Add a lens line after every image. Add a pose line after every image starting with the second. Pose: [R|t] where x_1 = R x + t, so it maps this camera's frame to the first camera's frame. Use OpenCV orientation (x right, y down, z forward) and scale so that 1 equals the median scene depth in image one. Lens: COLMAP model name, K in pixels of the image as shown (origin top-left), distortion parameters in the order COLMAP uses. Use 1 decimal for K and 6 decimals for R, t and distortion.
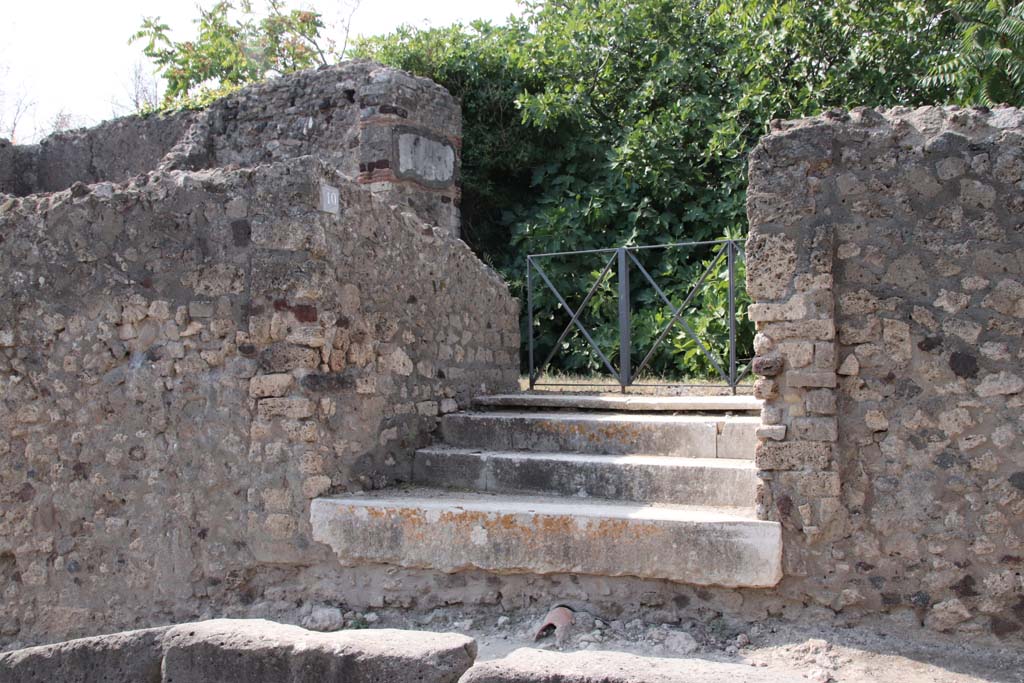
lens RADIAL K [[1039.0, 0, 511.7], [0, 1039.0, 337.2], [0, 0, 1]] dist [0.004018, 0.000000]
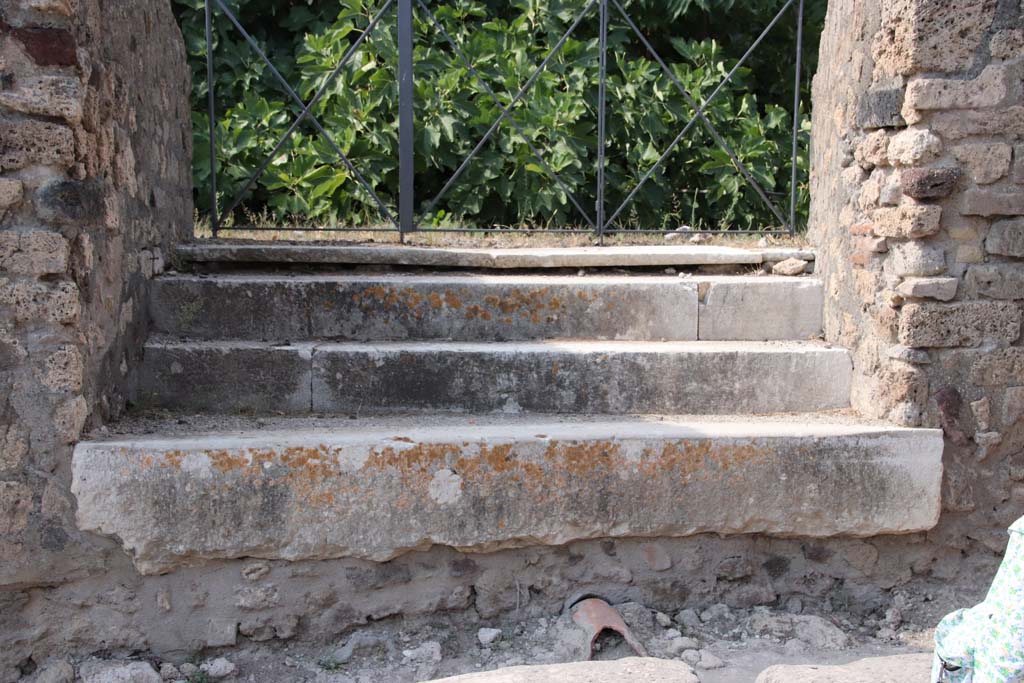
lens RADIAL K [[1580.7, 0, 512.4], [0, 1580.7, 347.9], [0, 0, 1]] dist [0.304078, 0.000000]
pose [[0.838978, -0.026433, 0.543523, -0.442642], [-0.025708, 0.995779, 0.088110, 0.042789], [-0.543558, -0.087896, 0.834757, 0.284794]]
